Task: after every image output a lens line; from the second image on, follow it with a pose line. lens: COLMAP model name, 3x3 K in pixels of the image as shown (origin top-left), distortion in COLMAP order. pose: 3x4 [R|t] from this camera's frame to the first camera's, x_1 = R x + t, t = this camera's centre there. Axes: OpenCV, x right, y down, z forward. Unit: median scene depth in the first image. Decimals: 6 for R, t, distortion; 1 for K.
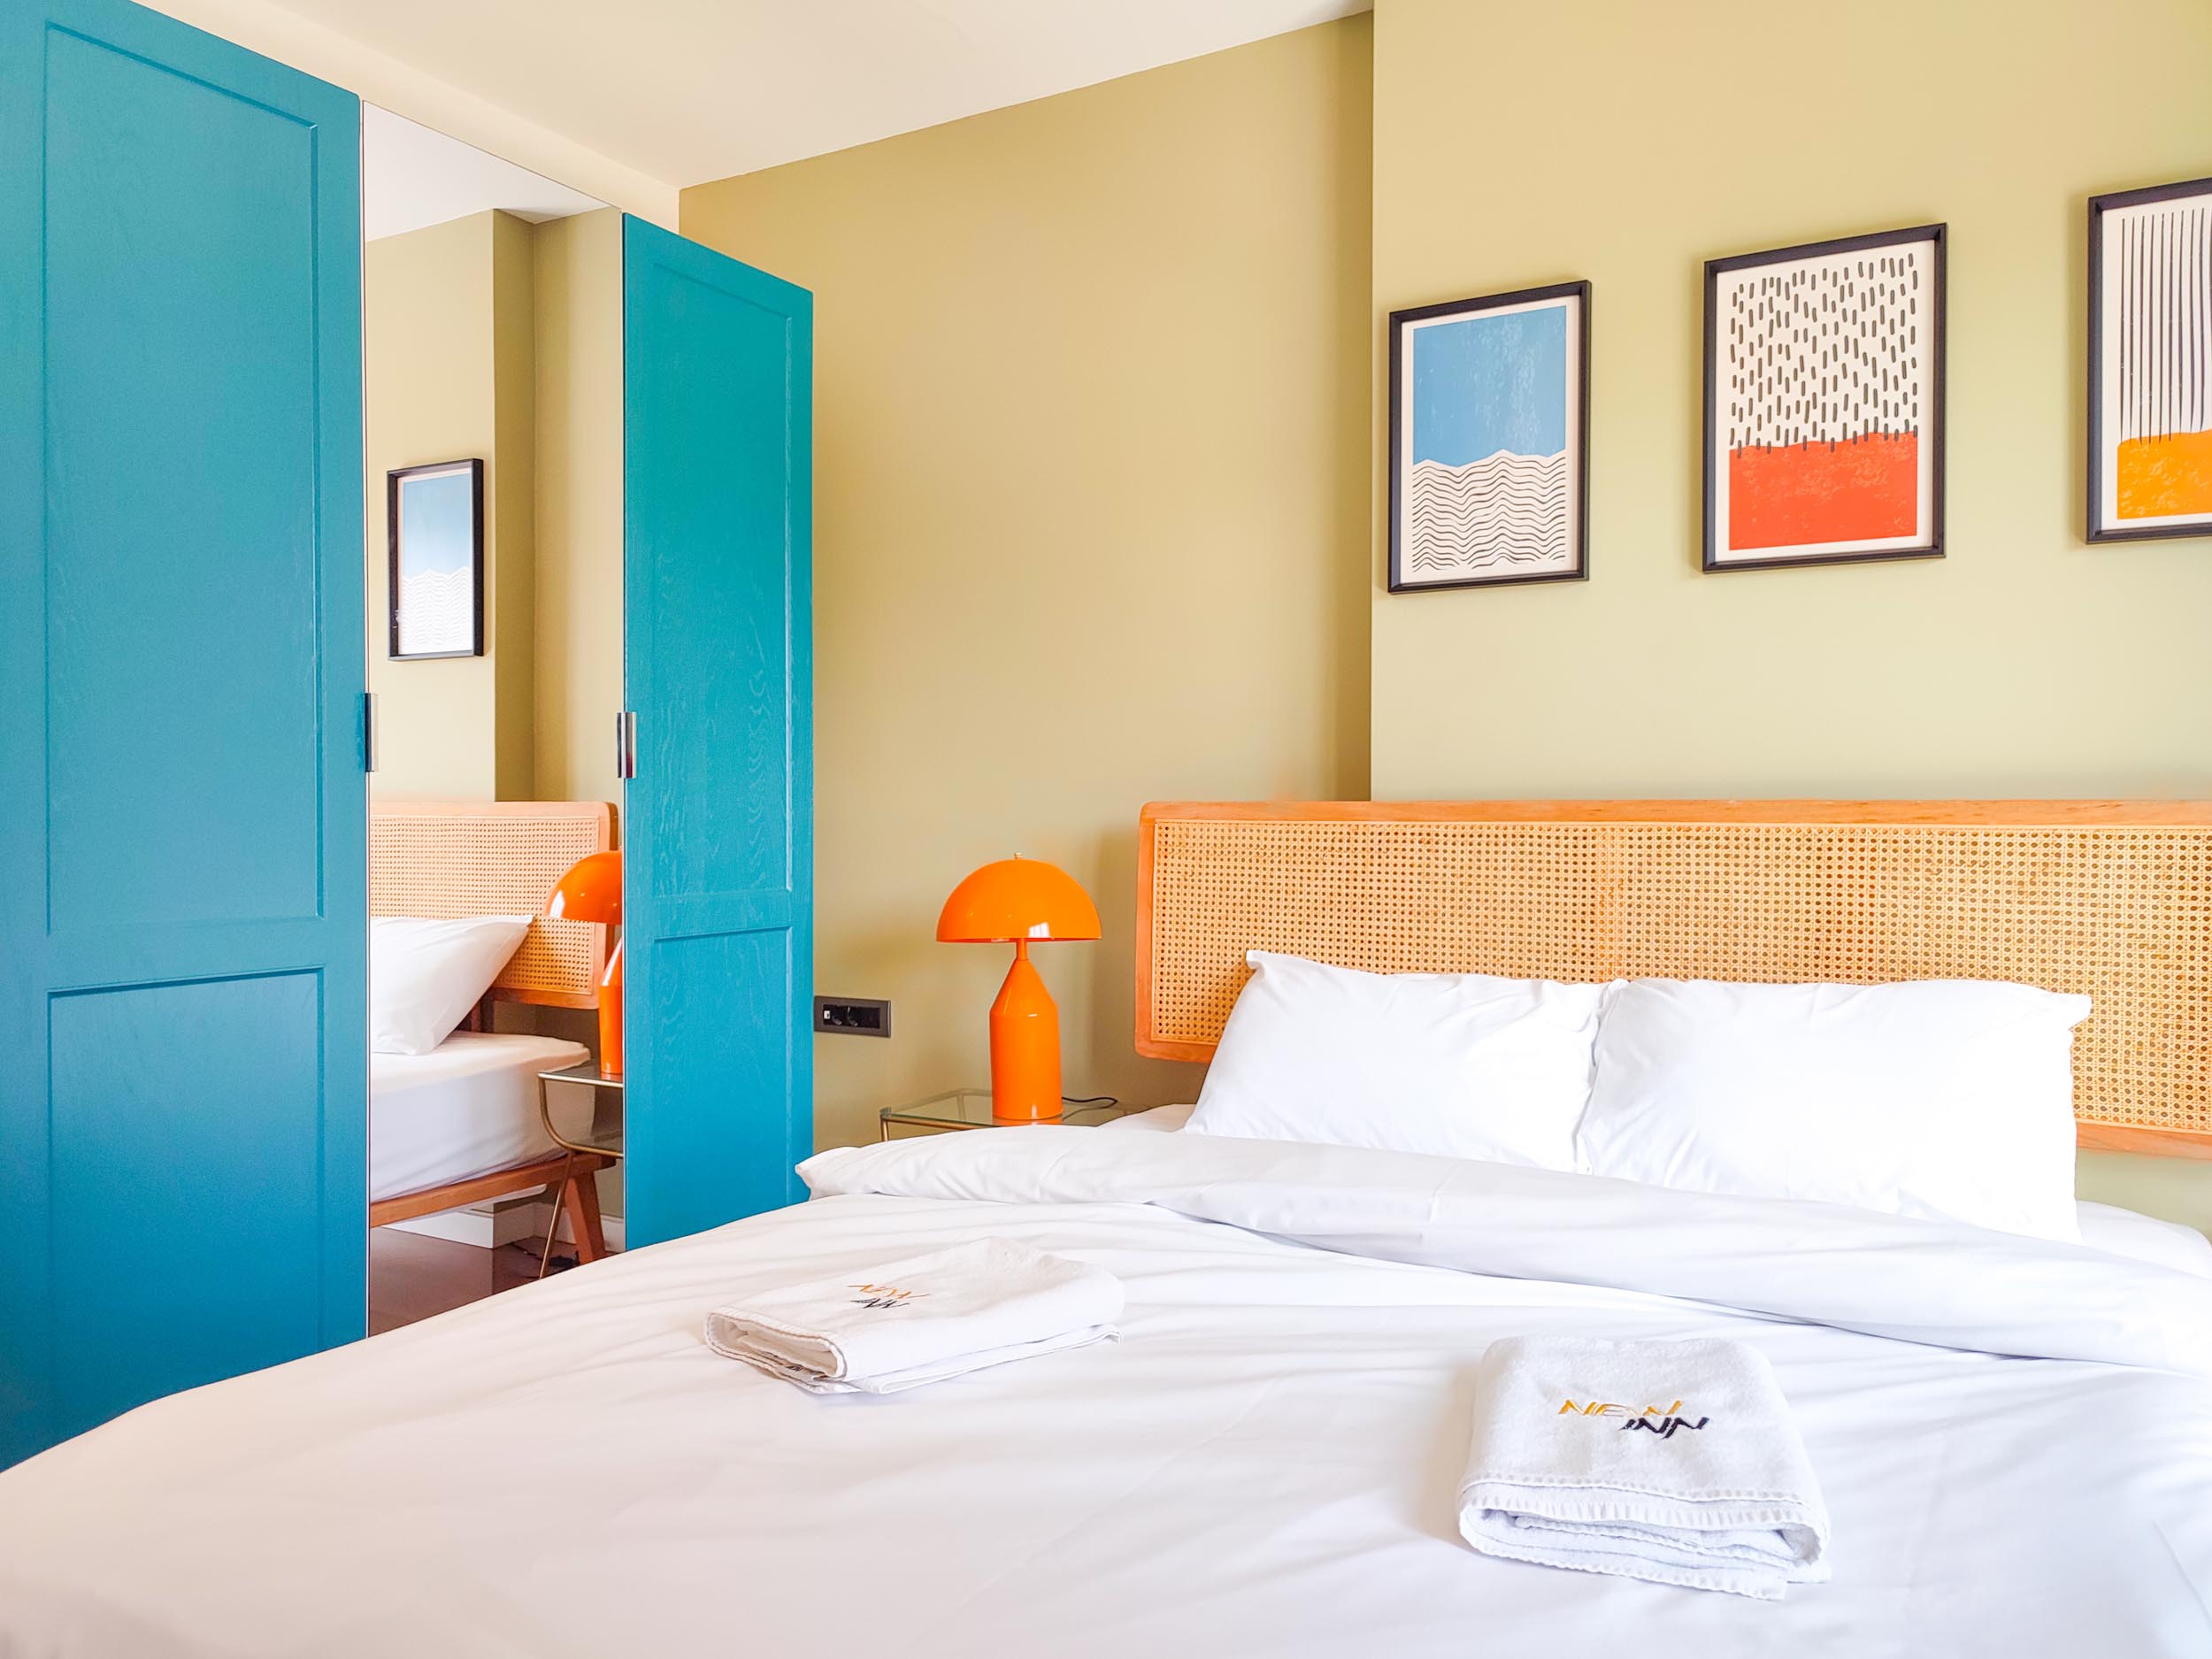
lens RADIAL K [[1609.8, 0, 1042.9], [0, 1609.8, 843.6], [0, 0, 1]] dist [0.010663, -0.006507]
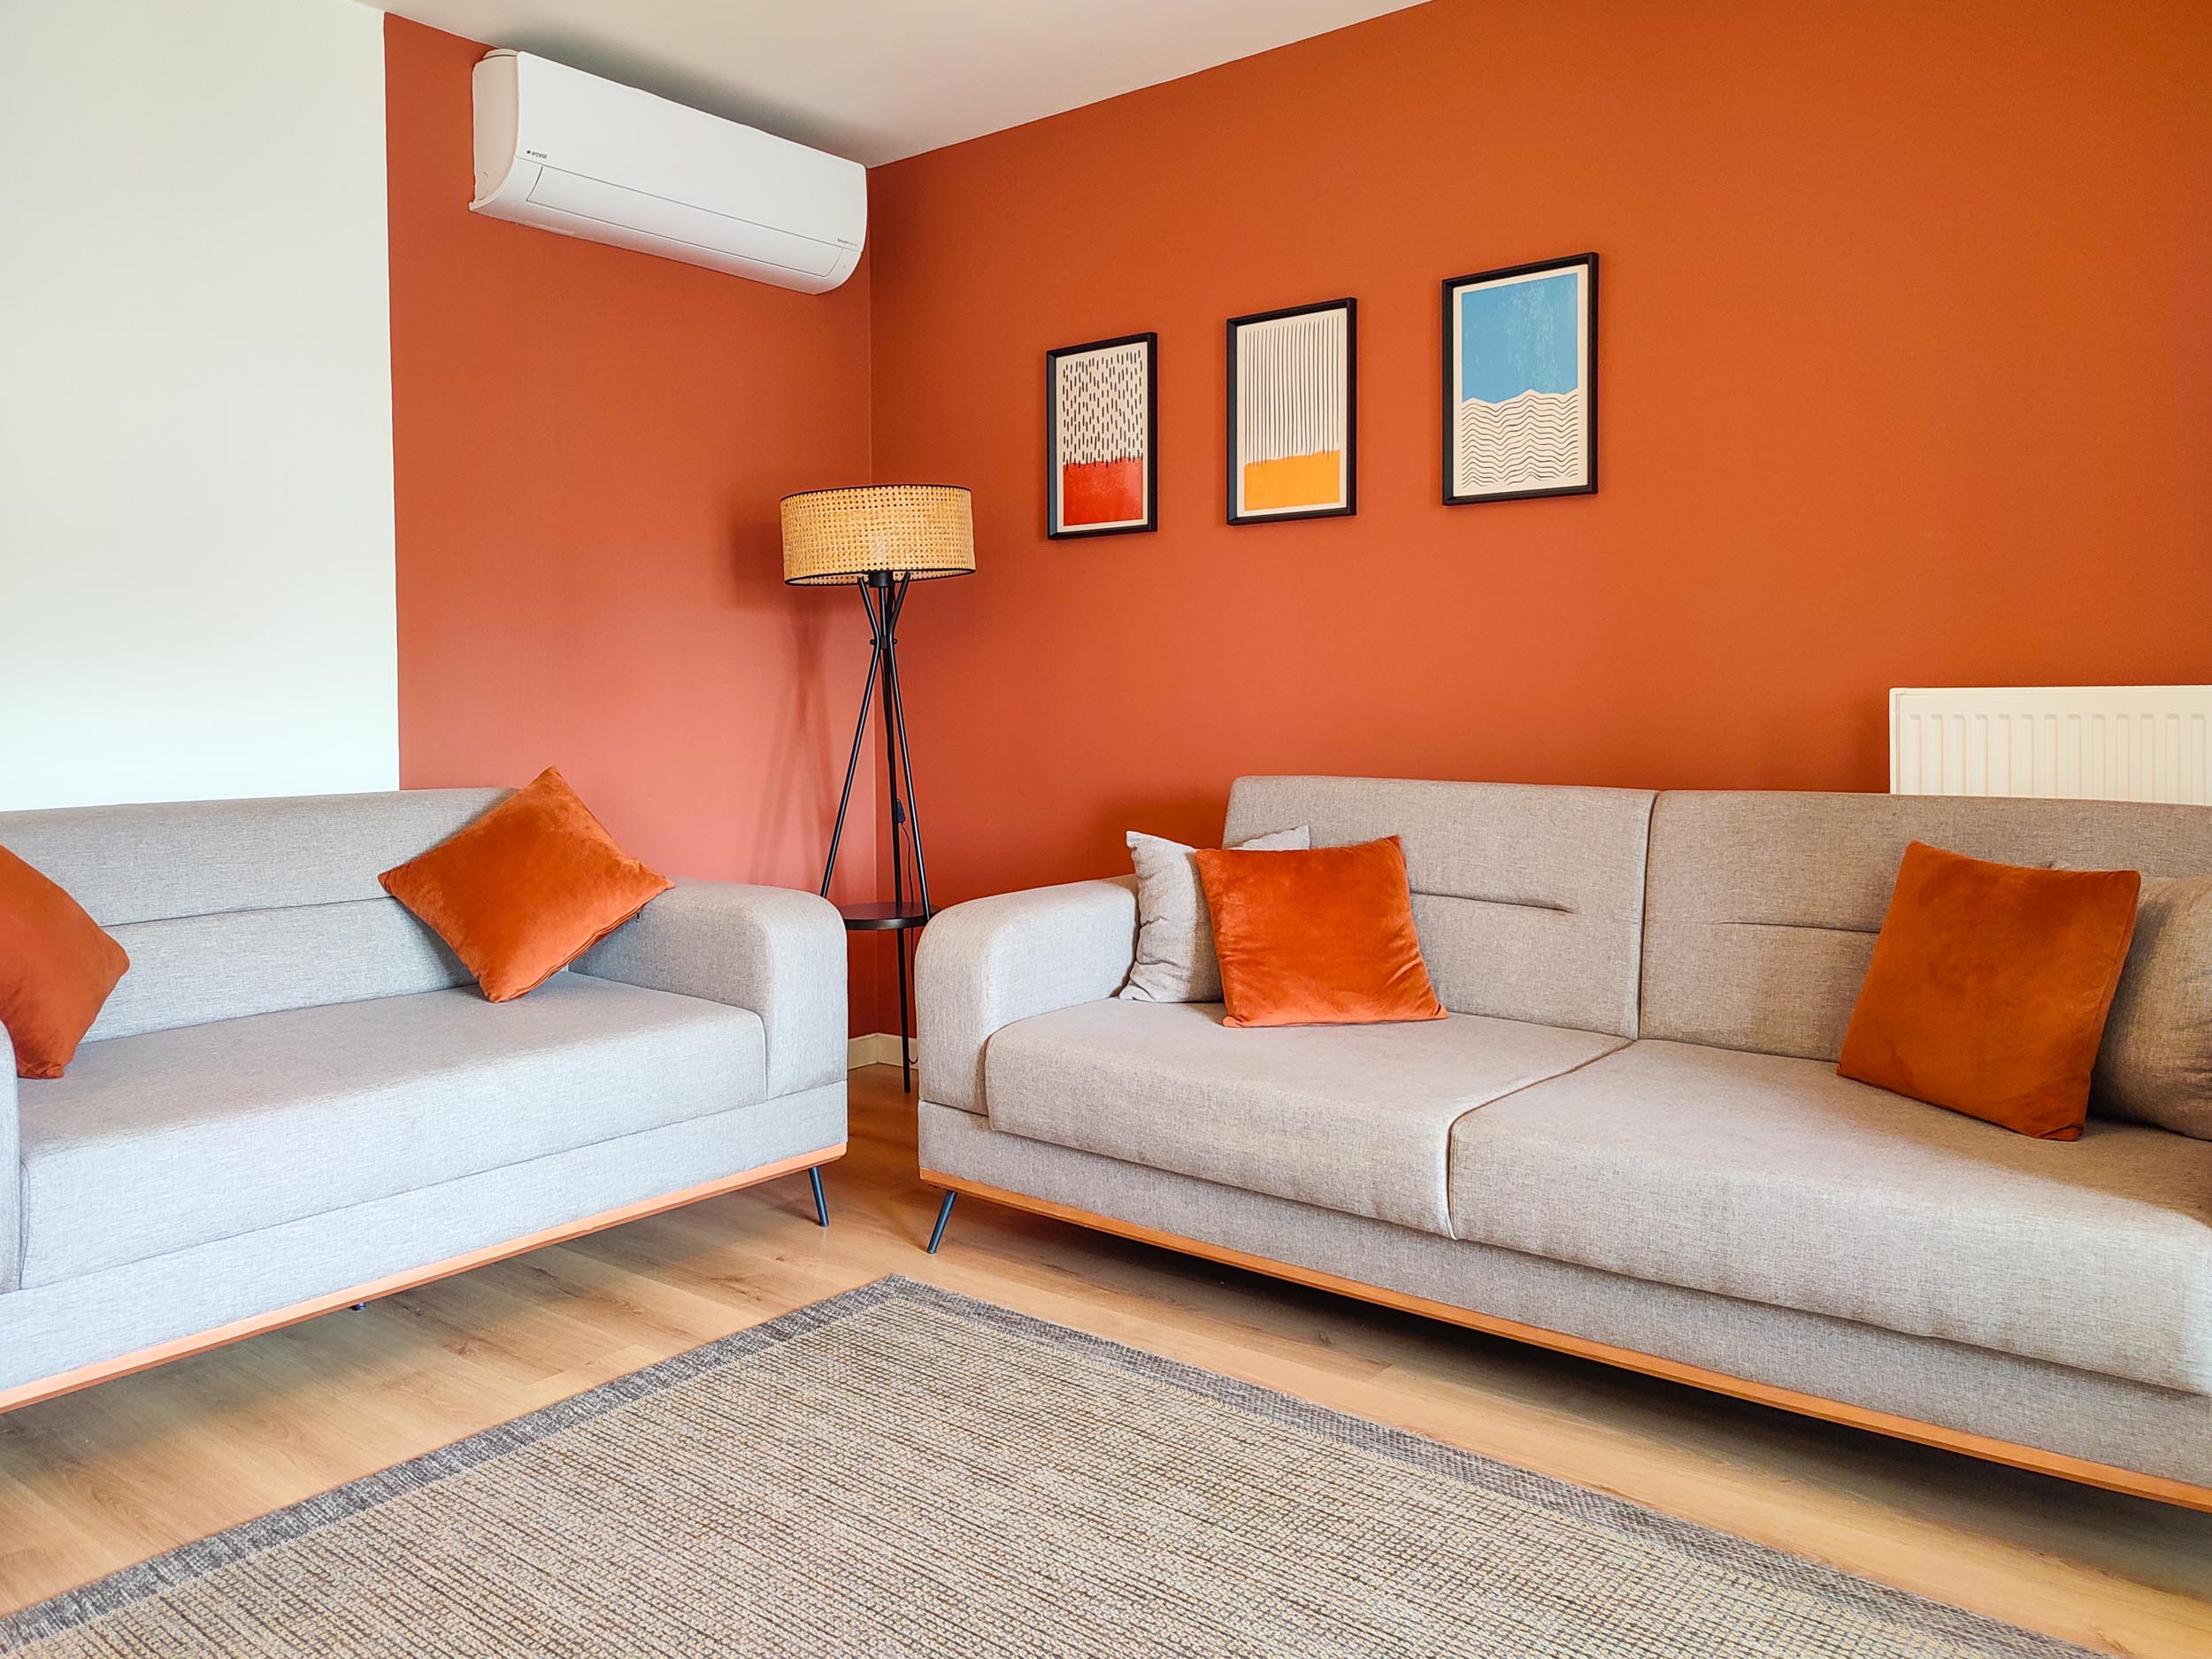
lens RADIAL K [[1560.7, 0, 1132.5], [0, 1560.7, 768.3], [0, 0, 1]] dist [-0.013337, -0.001287]
pose [[0.995559, 0.003411, -0.094081, 0.660503], [-0.001693, 0.999830, 0.018334, 0.035888], [0.094128, -0.018094, 0.995396, -0.590646]]
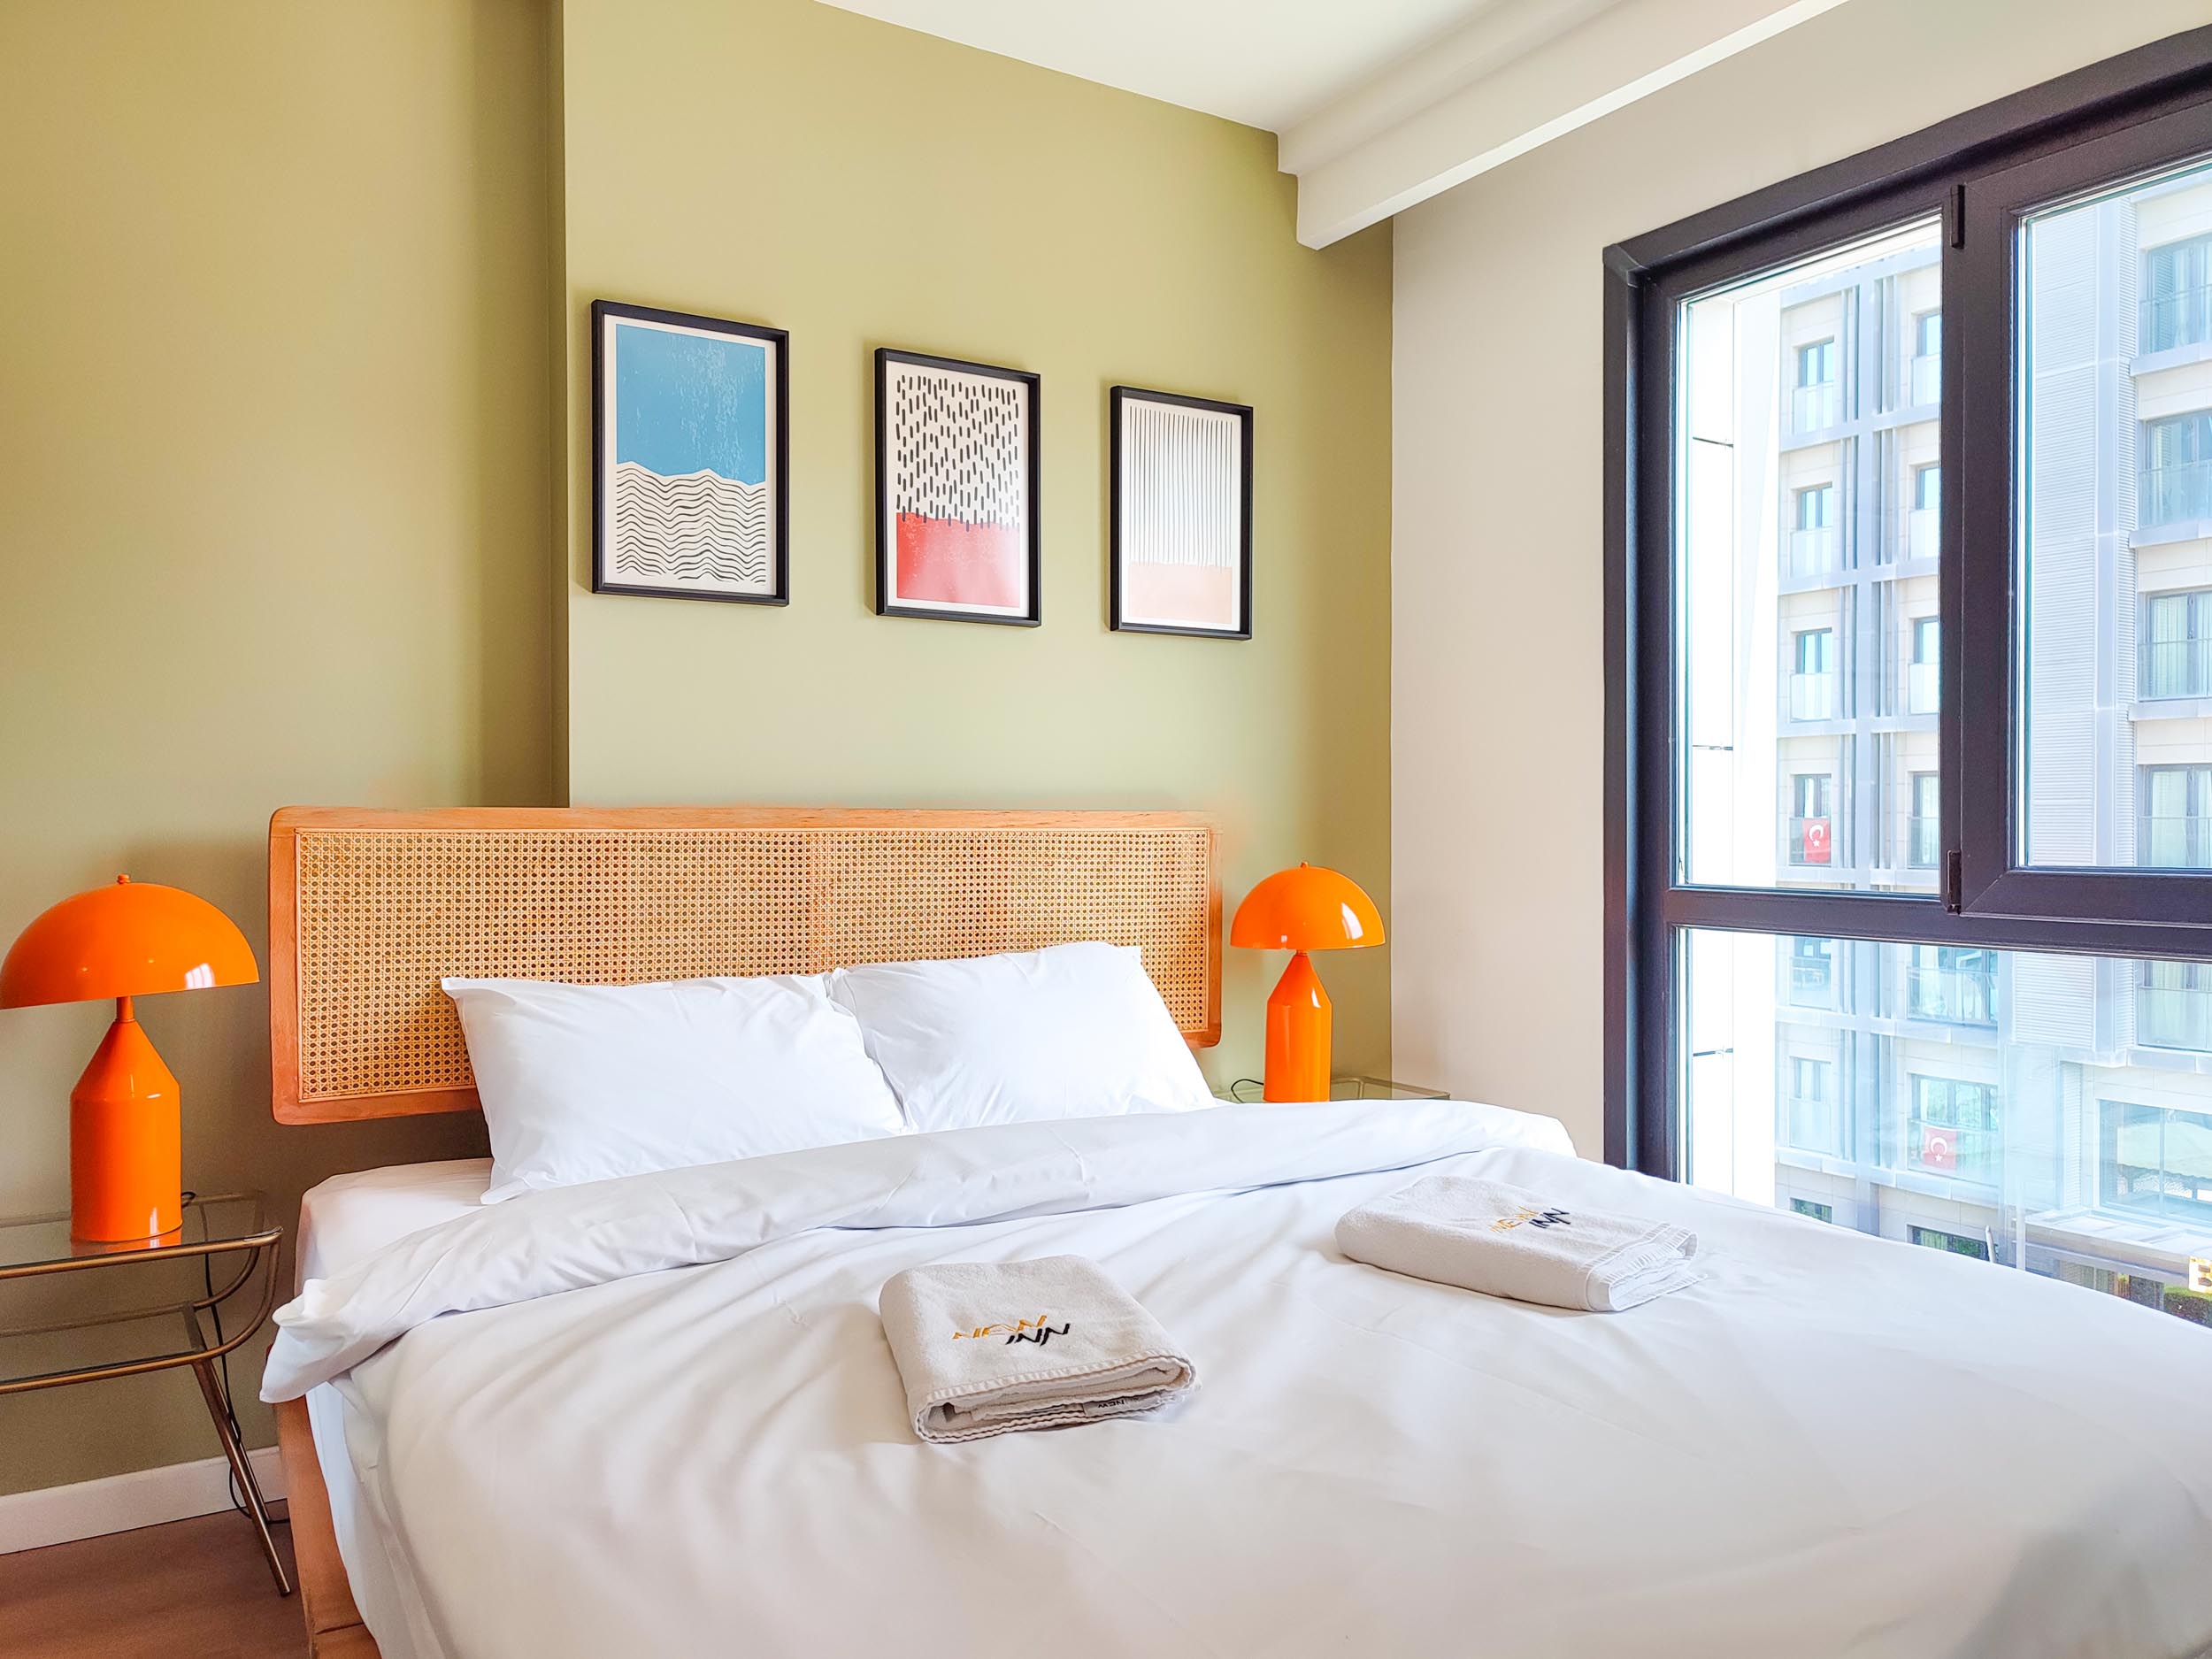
lens RADIAL K [[1638.3, 0, 1069.5], [0, 1638.3, 847.5], [0, 0, 1]] dist [0.026915, -0.019925]
pose [[0.465484, -0.014921, 0.884930, -0.596742], [0.020827, 0.999766, 0.005902, -0.003088], [-0.884811, 0.015683, 0.465686, 0.338381]]
